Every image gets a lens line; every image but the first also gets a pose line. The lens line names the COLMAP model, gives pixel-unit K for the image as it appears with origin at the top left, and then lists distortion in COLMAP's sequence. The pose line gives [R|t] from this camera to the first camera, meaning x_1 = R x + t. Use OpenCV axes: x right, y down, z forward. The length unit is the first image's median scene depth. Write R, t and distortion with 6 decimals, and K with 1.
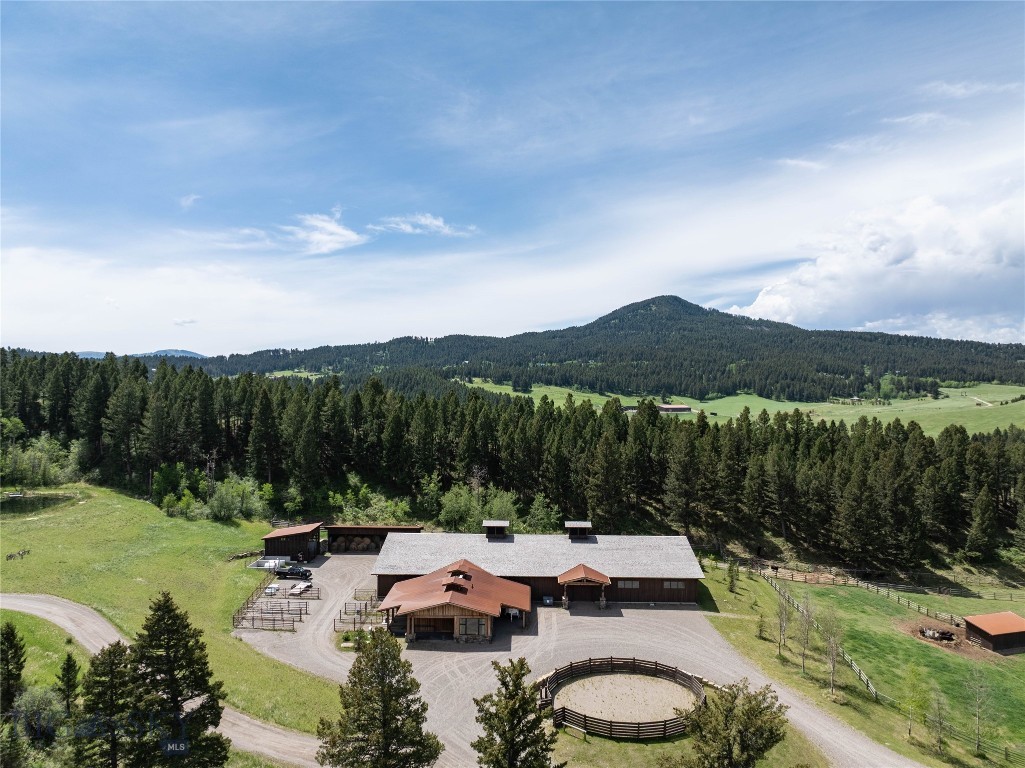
lens RADIAL K [[702.6, 0, 512.5], [0, 702.6, 384.0], [0, 0, 1]] dist [-0.038557, 0.002700]
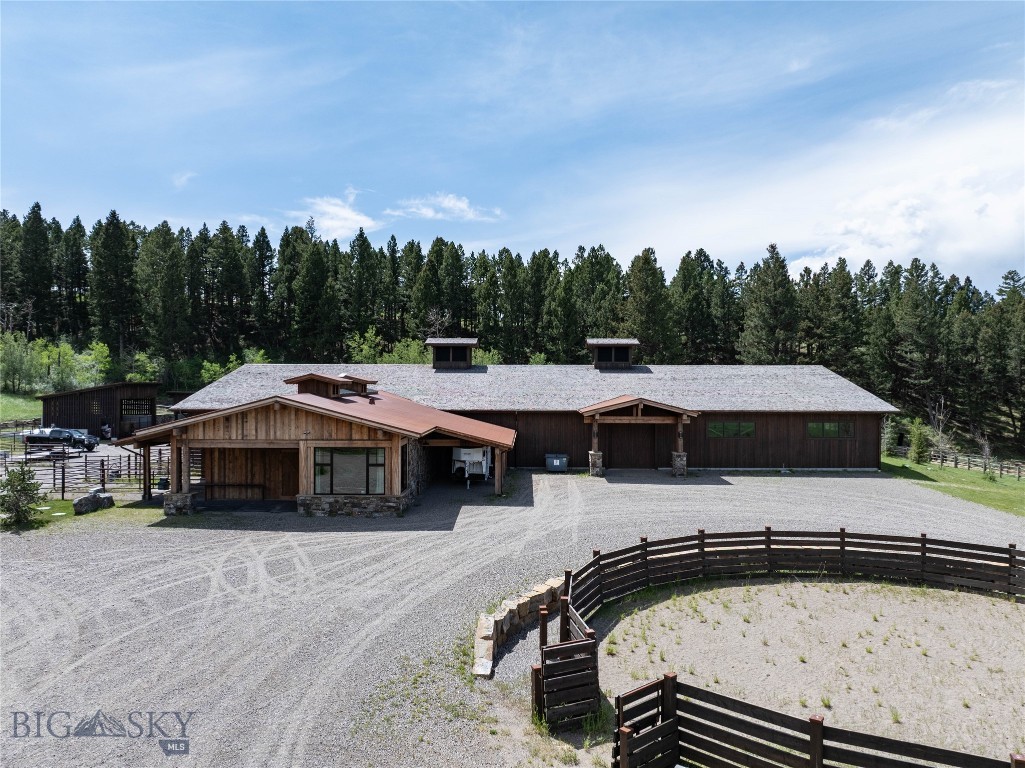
lens RADIAL K [[702.6, 0, 512.5], [0, 702.6, 384.0], [0, 0, 1]] dist [-0.038557, 0.002700]
pose [[0.999989, -0.004056, 0.002488, 0.022092], [0.004055, 0.999992, 0.000527, 0.263469], [-0.002491, -0.000517, 0.999997, 0.558073]]
